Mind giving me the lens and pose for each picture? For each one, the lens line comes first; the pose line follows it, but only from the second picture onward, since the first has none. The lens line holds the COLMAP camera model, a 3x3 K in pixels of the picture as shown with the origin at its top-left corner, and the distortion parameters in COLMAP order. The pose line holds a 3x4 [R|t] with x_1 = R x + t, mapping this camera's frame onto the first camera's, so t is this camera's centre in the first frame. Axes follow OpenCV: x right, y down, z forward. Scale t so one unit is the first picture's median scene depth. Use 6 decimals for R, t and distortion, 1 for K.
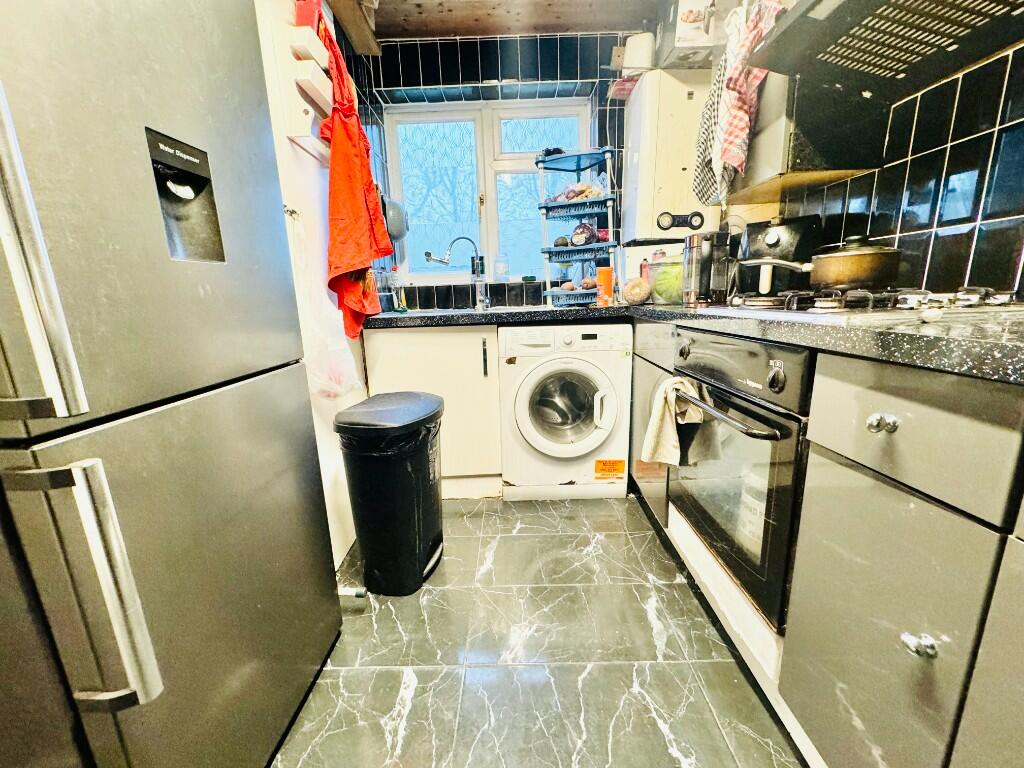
lens RADIAL K [[410.7, 0, 512.0], [0, 410.7, 384.0], [0, 0, 1]] dist [-0.000041, -0.000006]
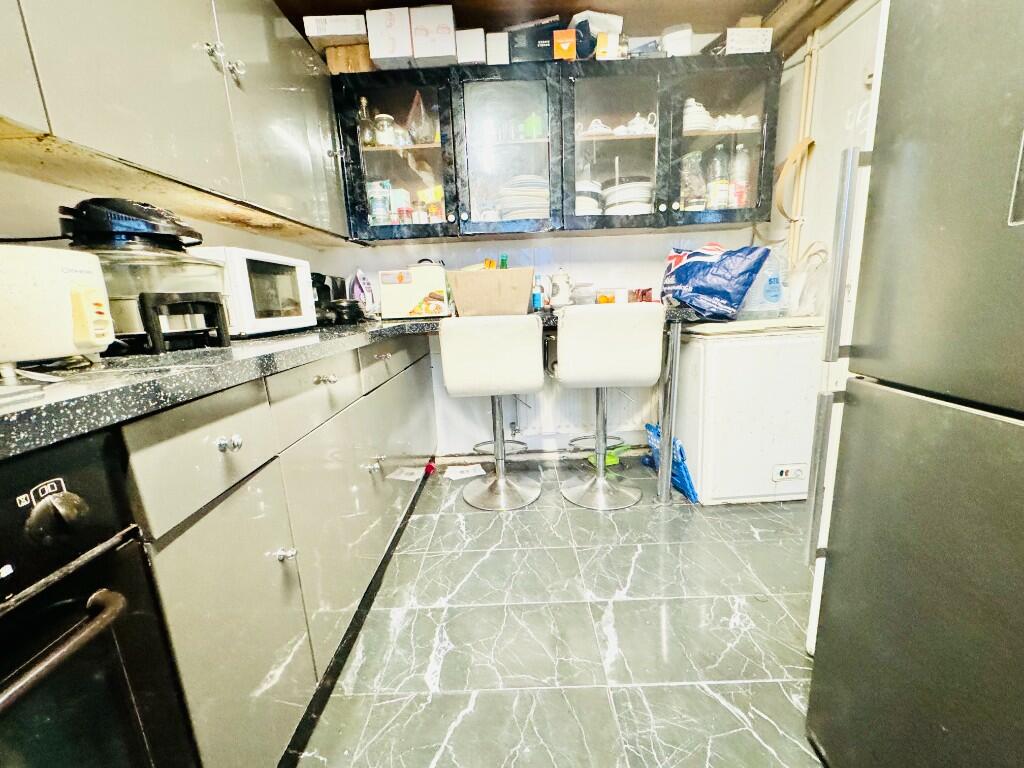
lens RADIAL K [[410.7, 0, 512.0], [0, 410.7, 384.0], [0, 0, 1]] dist [-0.000041, -0.000006]
pose [[-0.995856, 0.090914, -0.002132, 0.034632], [0.081964, 0.907472, 0.412038, -0.413687], [0.039395, 0.410156, -0.911164, 1.752848]]
